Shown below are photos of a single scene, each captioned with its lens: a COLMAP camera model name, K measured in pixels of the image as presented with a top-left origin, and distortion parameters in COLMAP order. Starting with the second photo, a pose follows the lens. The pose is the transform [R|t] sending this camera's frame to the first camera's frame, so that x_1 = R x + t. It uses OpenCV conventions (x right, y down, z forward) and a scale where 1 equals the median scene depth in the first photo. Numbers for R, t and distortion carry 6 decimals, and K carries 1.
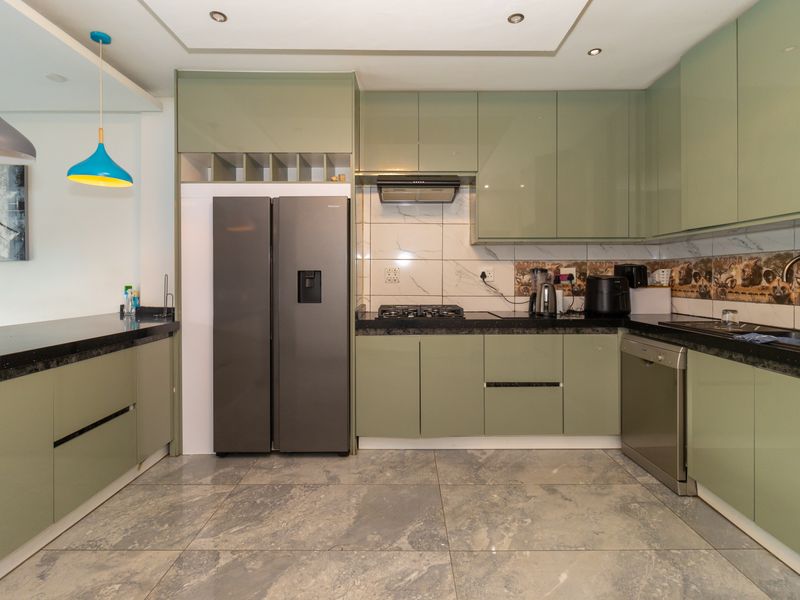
lens RADIAL K [[416.2, 0, 413.6], [0, 416.2, 281.6], [0, 0, 1]] dist [-0.001536, 0.005870]
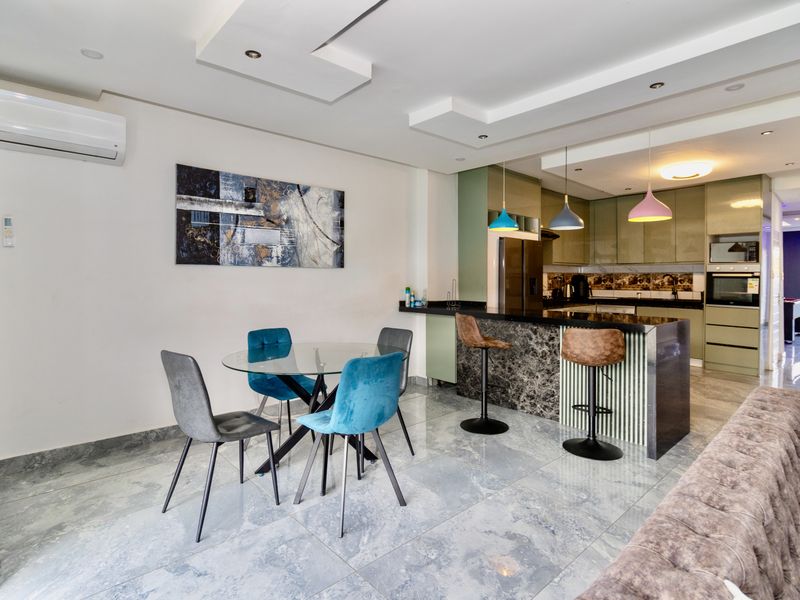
lens RADIAL K [[416.2, 0, 407.9], [0, 416.2, 279.2], [0, 0, 1]] dist [-0.001536, 0.005870]
pose [[0.748523, 0.001445, 0.663107, -1.844687], [0.000373, 0.999997, -0.002601, -0.016122], [-0.663109, 0.002194, 0.748520, -0.057485]]
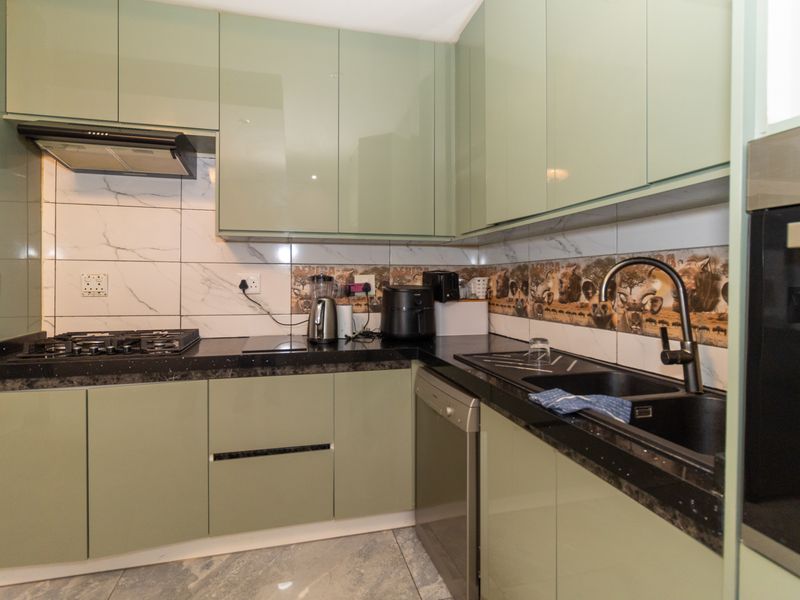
lens RADIAL K [[416.2, 0, 390.8], [0, 416.2, 285.1], [0, 0, 1]] dist [-0.001536, 0.005870]
pose [[0.973449, 0.000260, 0.228903, 0.288756], [-0.000076, 1.000000, -0.000810, -0.016938], [-0.228903, 0.000771, 0.973449, 0.306159]]
